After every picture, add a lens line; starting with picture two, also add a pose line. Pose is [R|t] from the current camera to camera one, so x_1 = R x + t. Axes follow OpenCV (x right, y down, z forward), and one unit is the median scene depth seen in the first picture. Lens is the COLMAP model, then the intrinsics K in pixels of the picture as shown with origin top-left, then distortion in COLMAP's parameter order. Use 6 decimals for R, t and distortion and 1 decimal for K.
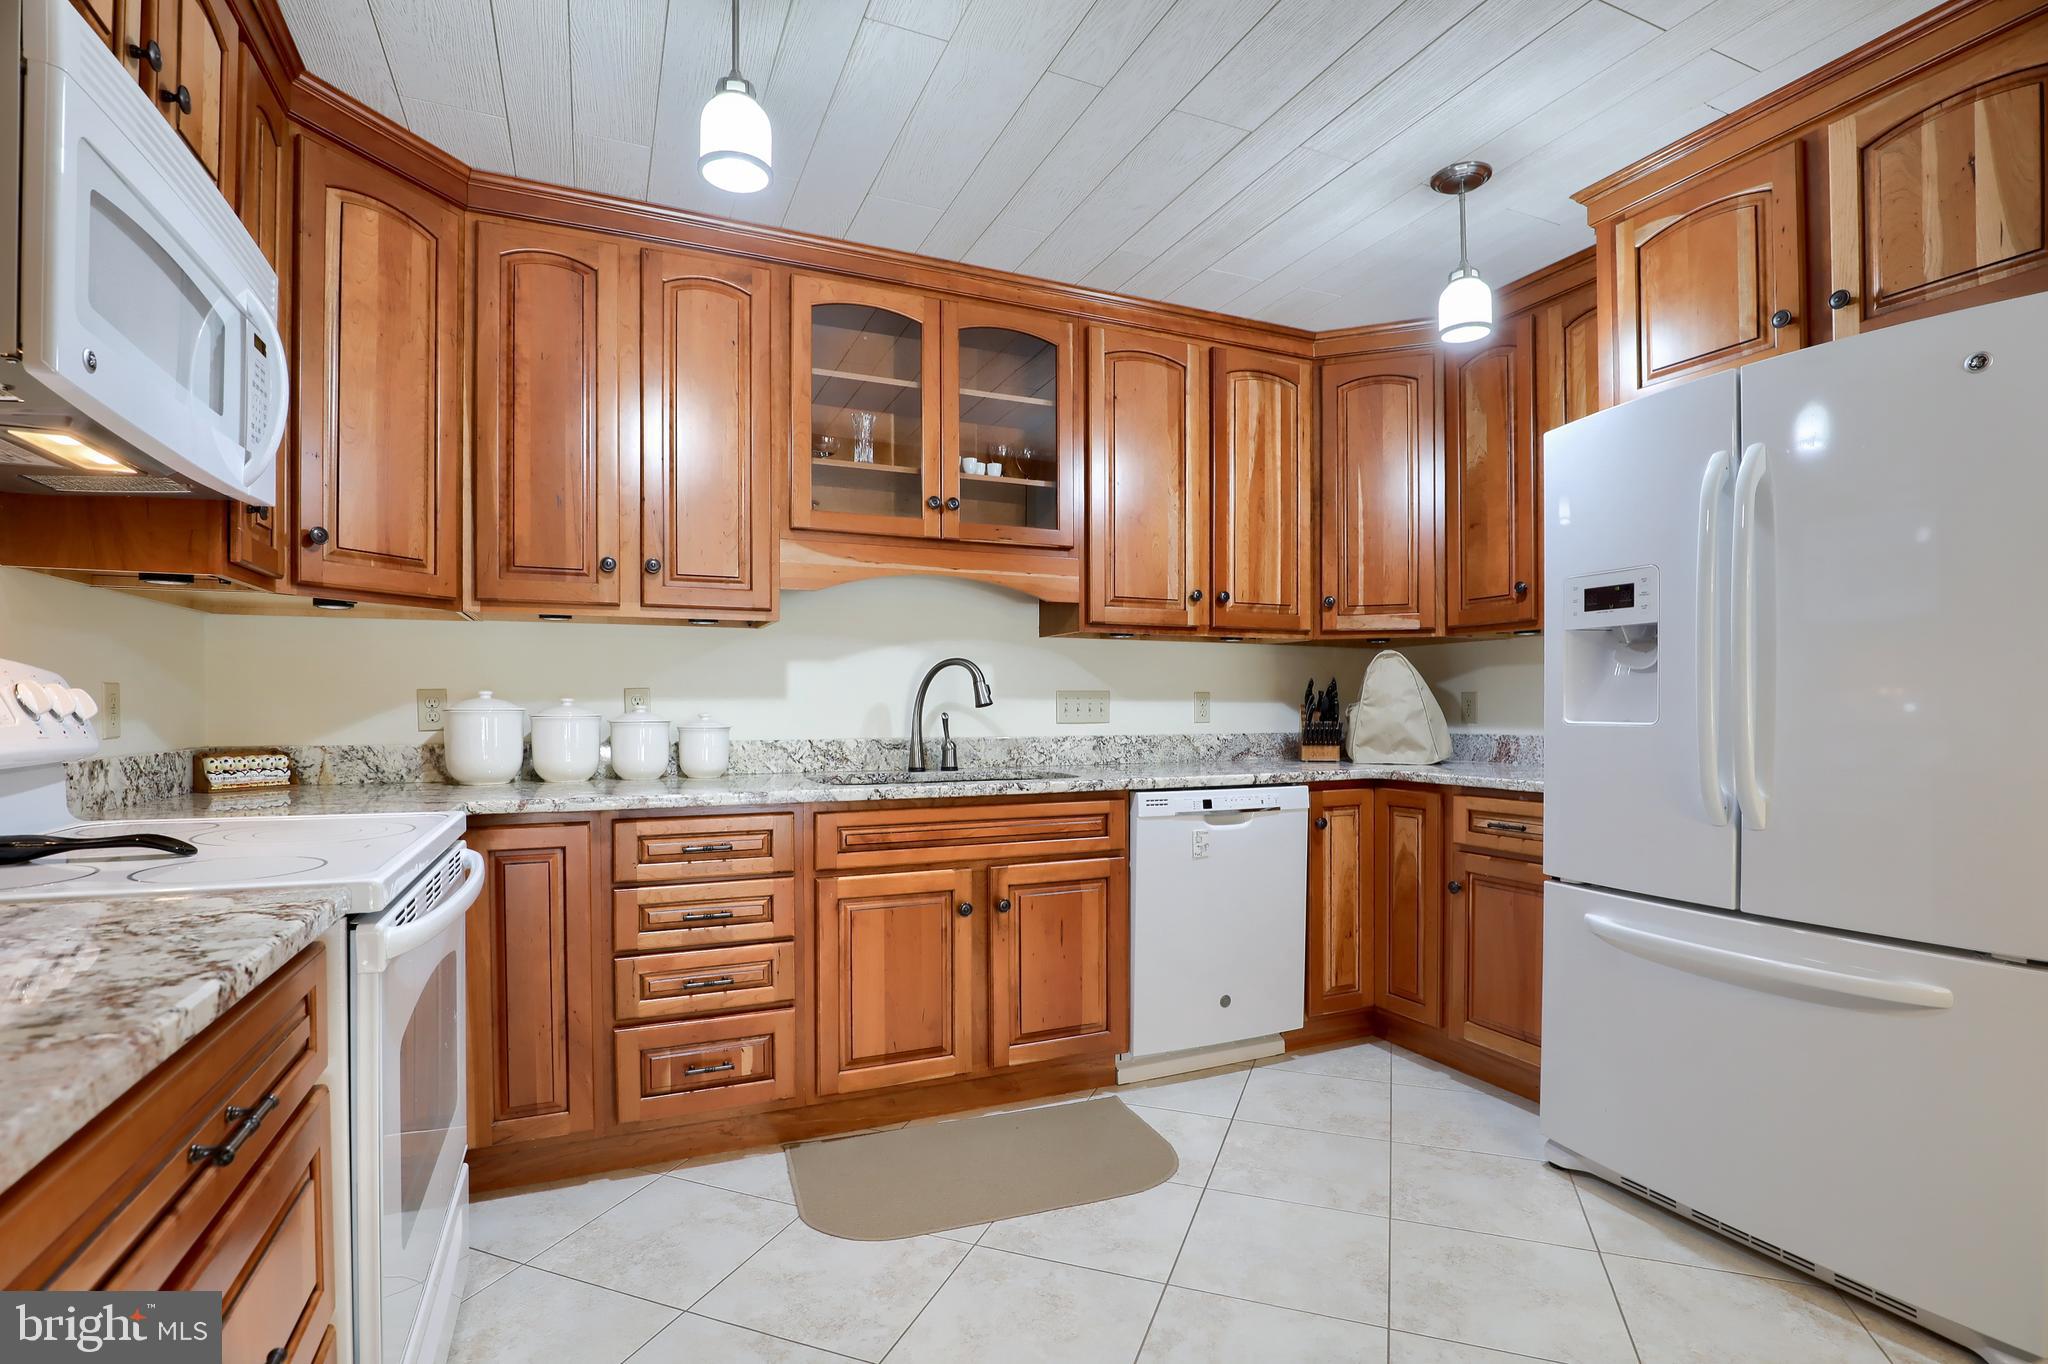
lens RADIAL K [[967.7, 0, 1068.7], [0, 967.7, 710.2], [0, 0, 1]] dist [-0.016511, -0.000136]
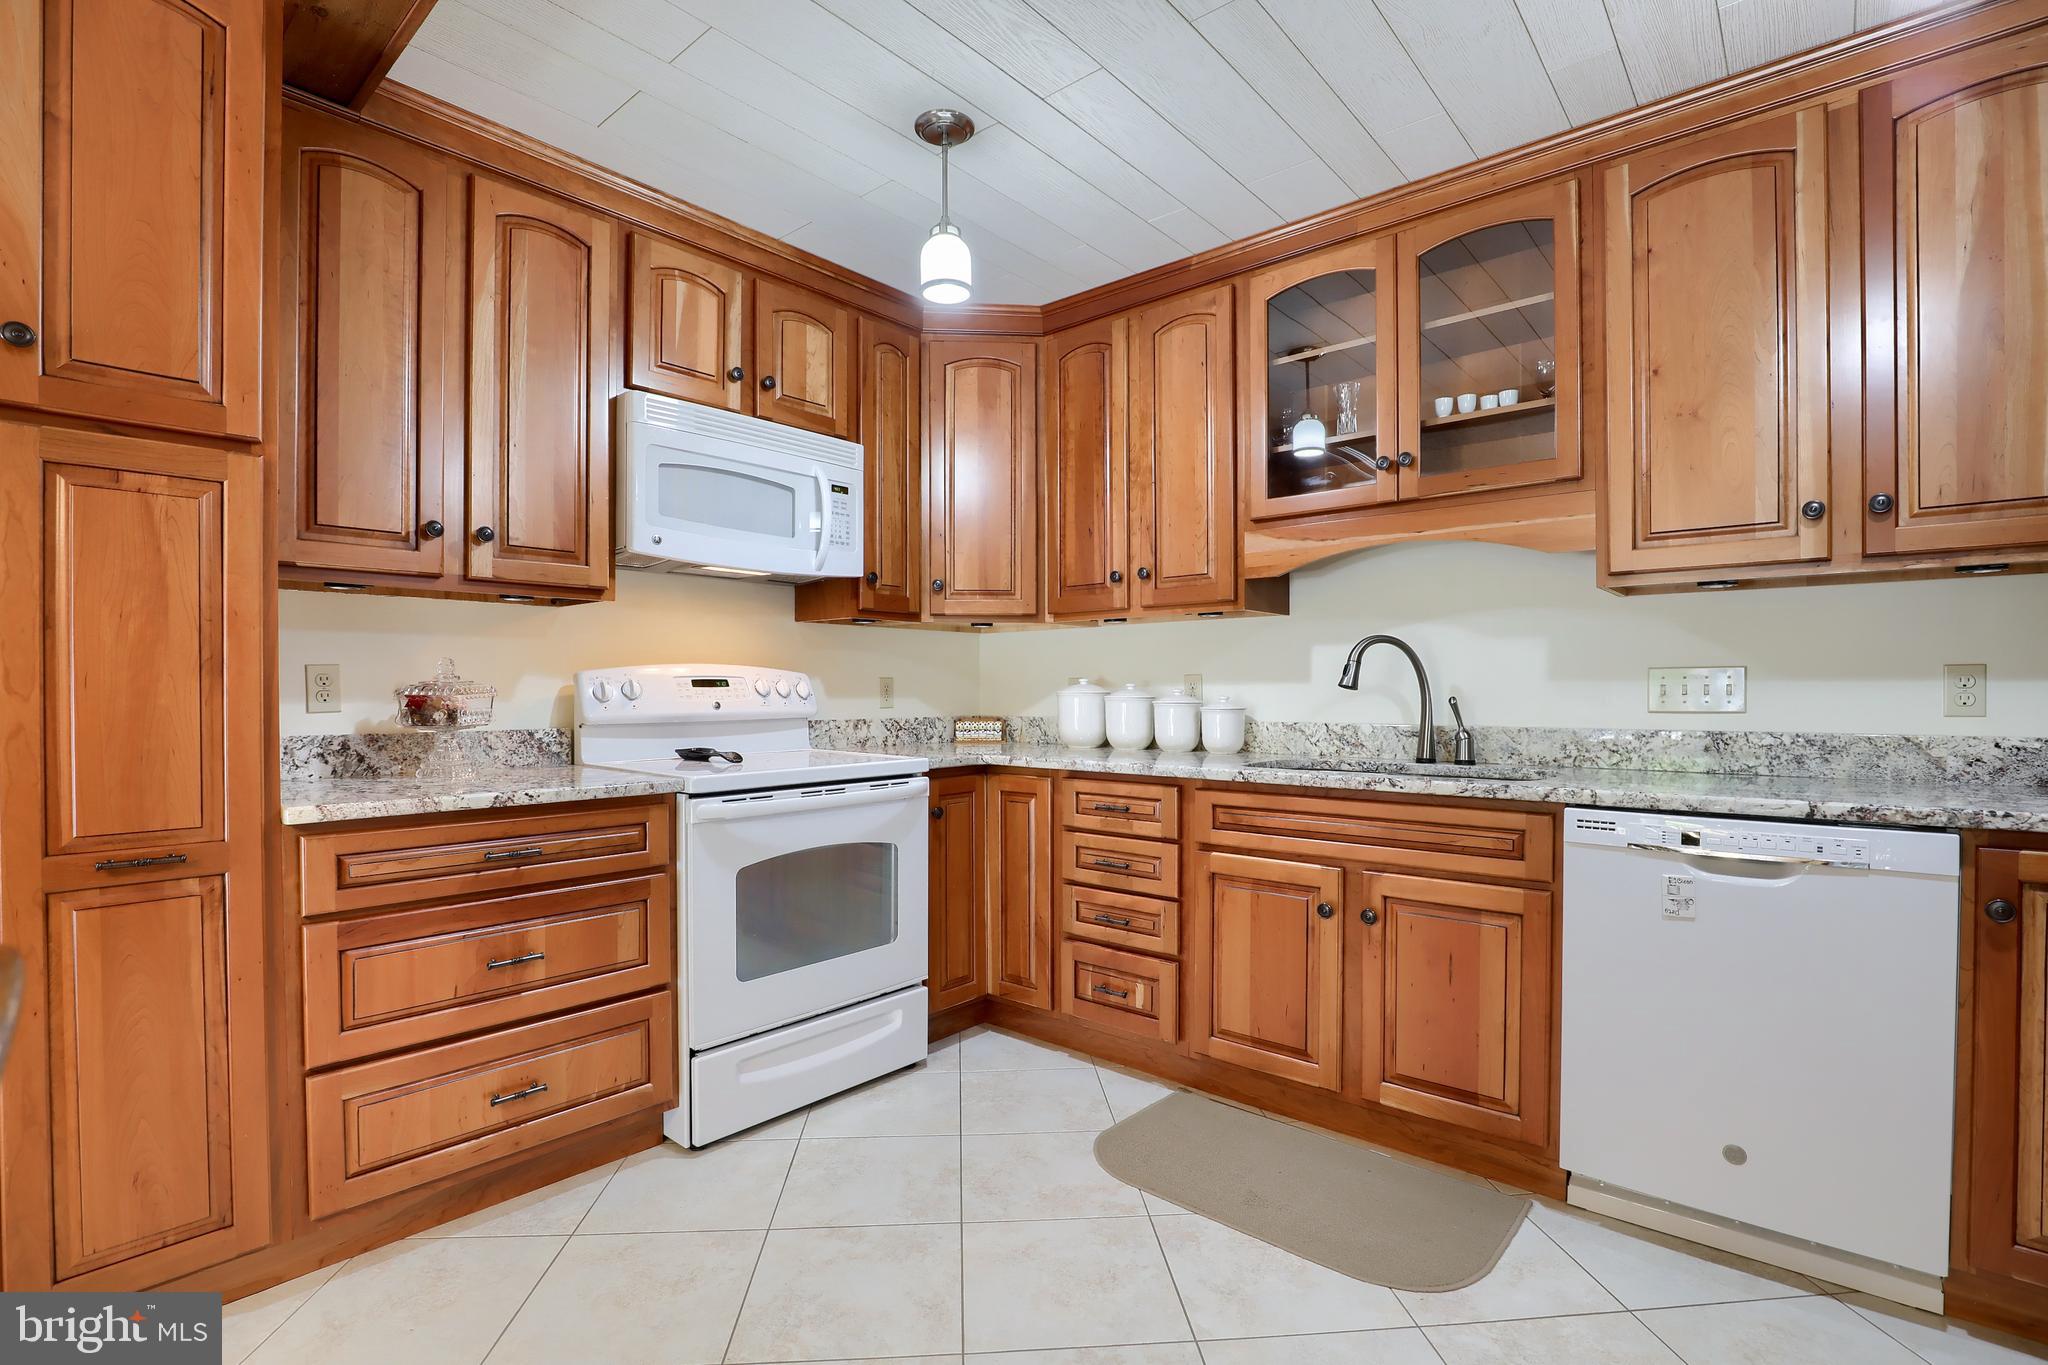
lens RADIAL K [[976.8, 0, 995.7], [0, 976.8, 691.9], [0, 0, 1]] dist [-0.015413, -0.000215]
pose [[0.400993, 0.000112, -0.916081, 0.596209], [-0.002076, 0.999998, -0.000787, -0.000184], [0.916079, 0.002217, 0.400992, 0.330901]]
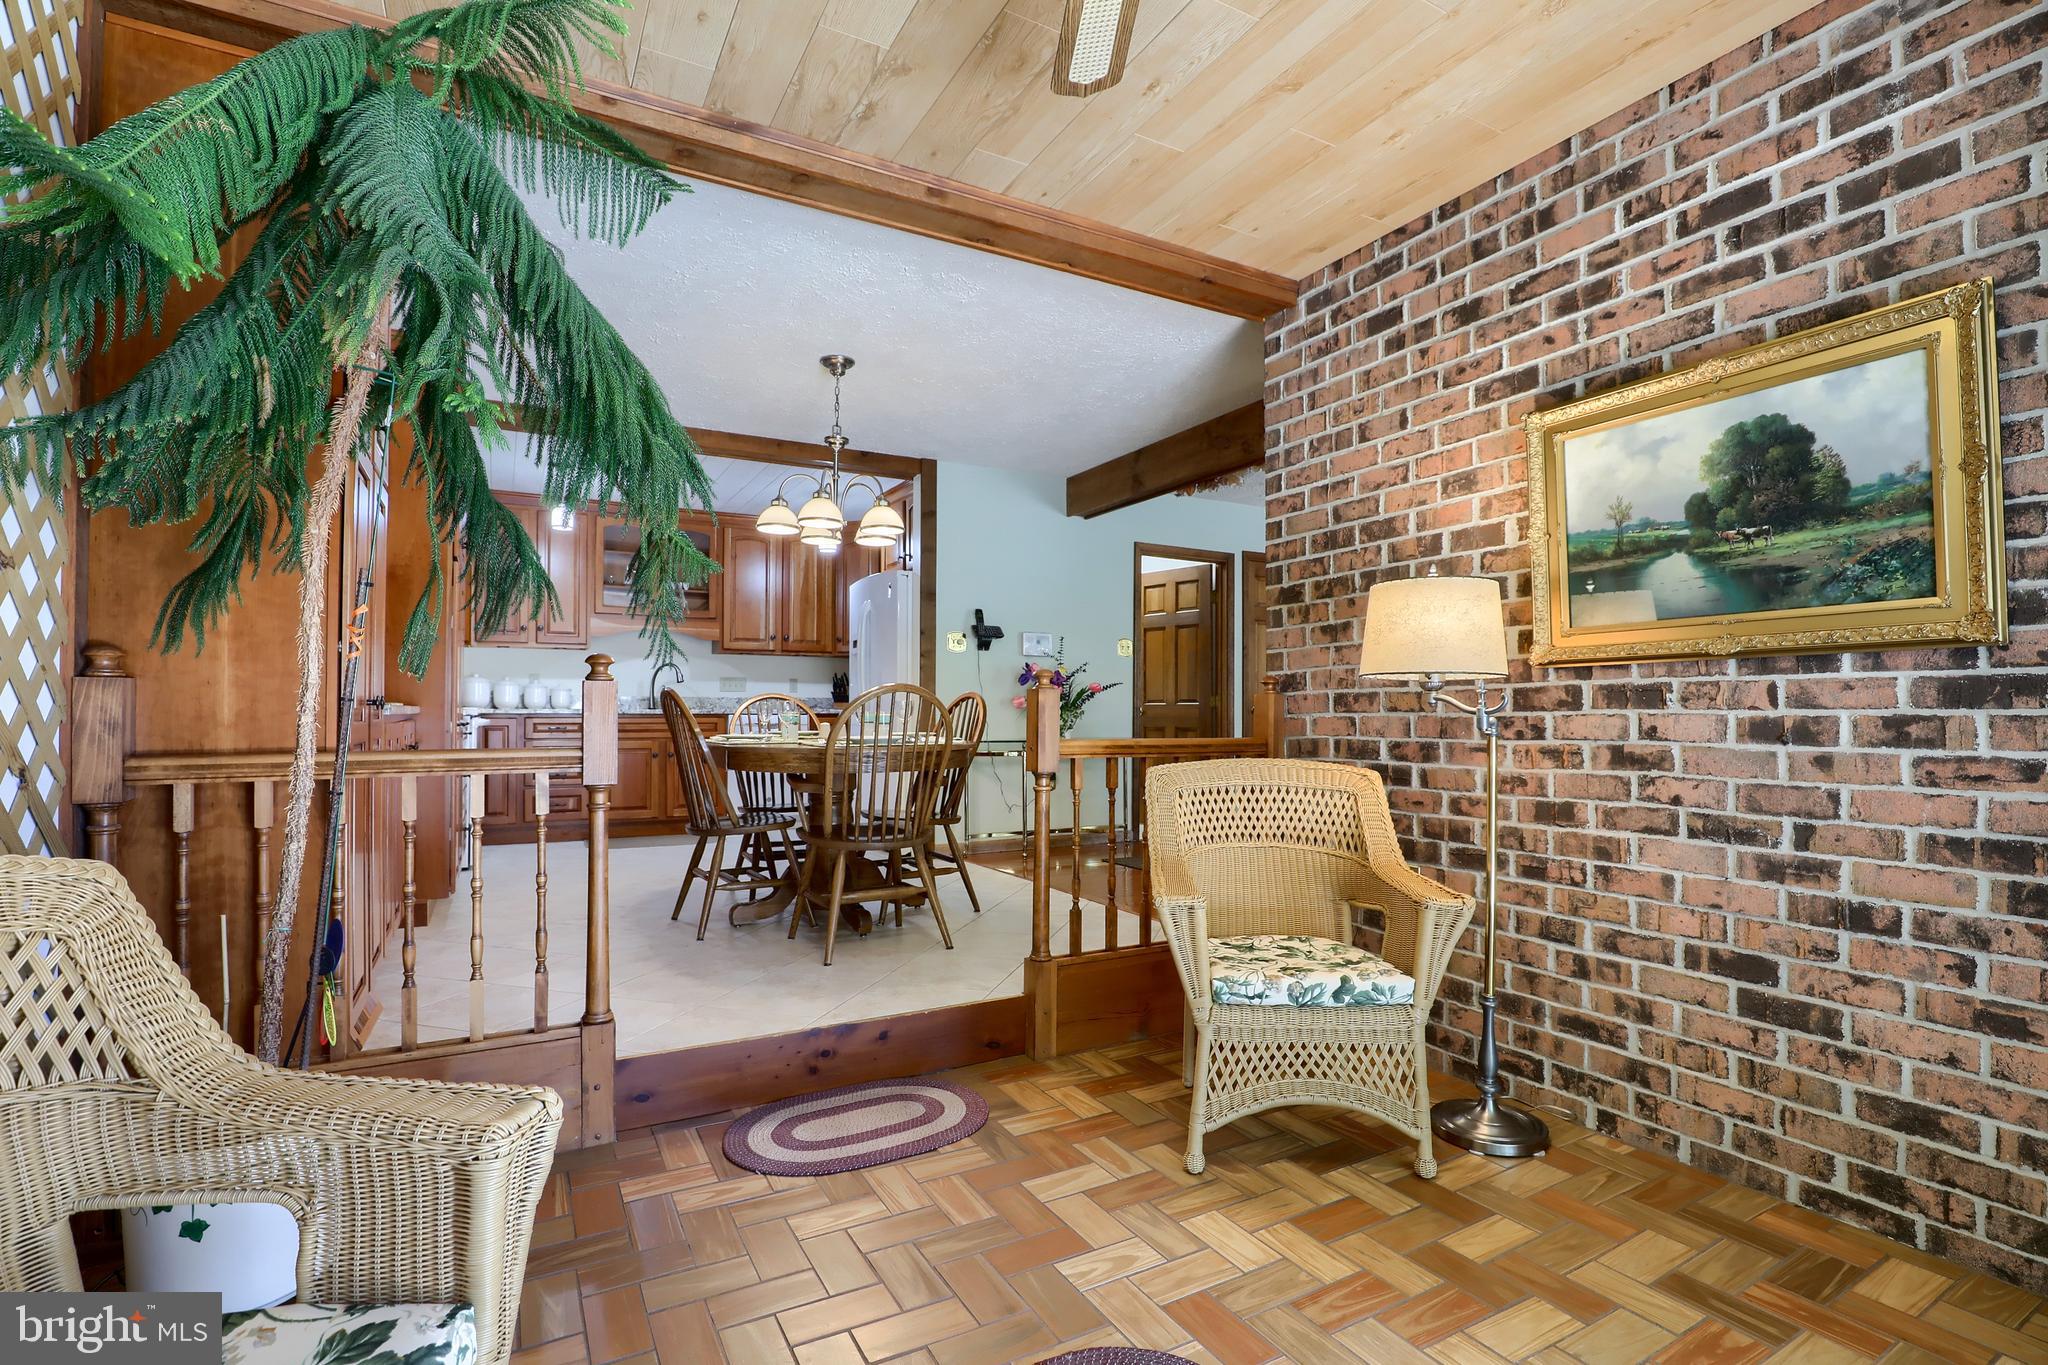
lens RADIAL K [[958.0, 0, 1044.1], [0, 958.0, 689.2], [0, 0, 1]] dist [-0.053399, -0.000068]
pose [[0.997078, 0.001668, 0.076375, 0.751700], [0.000612, 0.999555, -0.029816, 0.097649], [-0.076391, 0.029776, 0.996633, -1.686220]]
